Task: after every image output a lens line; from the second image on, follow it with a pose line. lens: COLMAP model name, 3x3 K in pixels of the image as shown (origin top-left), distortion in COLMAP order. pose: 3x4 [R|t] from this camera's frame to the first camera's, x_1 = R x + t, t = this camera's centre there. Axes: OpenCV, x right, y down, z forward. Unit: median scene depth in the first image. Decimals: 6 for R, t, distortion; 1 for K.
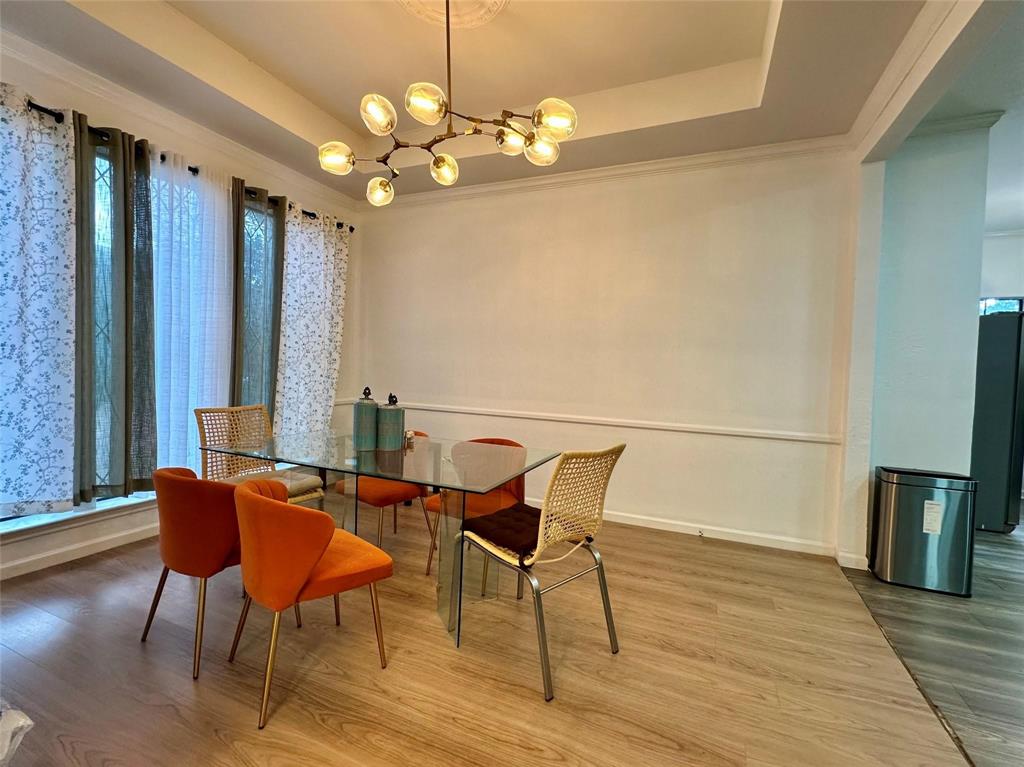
lens RADIAL K [[440.7, 0, 511.0], [0, 440.7, 383.8], [0, 0, 1]] dist [0.001001, 0.000464]
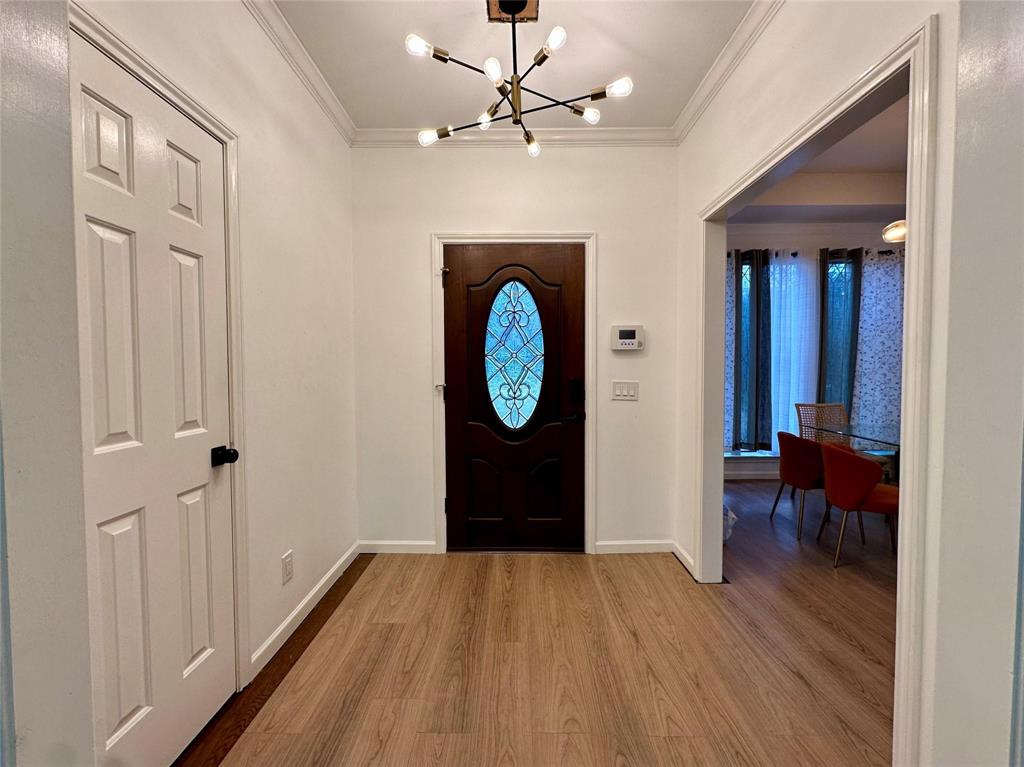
lens RADIAL K [[407.8, 0, 511.4], [0, 407.8, 384.3], [0, 0, 1]] dist [-0.002215, 0.000056]
pose [[0.357635, -0.004752, -0.933849, 0.273567], [-0.016199, 0.999805, -0.011291, 0.016979], [0.933721, 0.019166, 0.357489, -0.448769]]
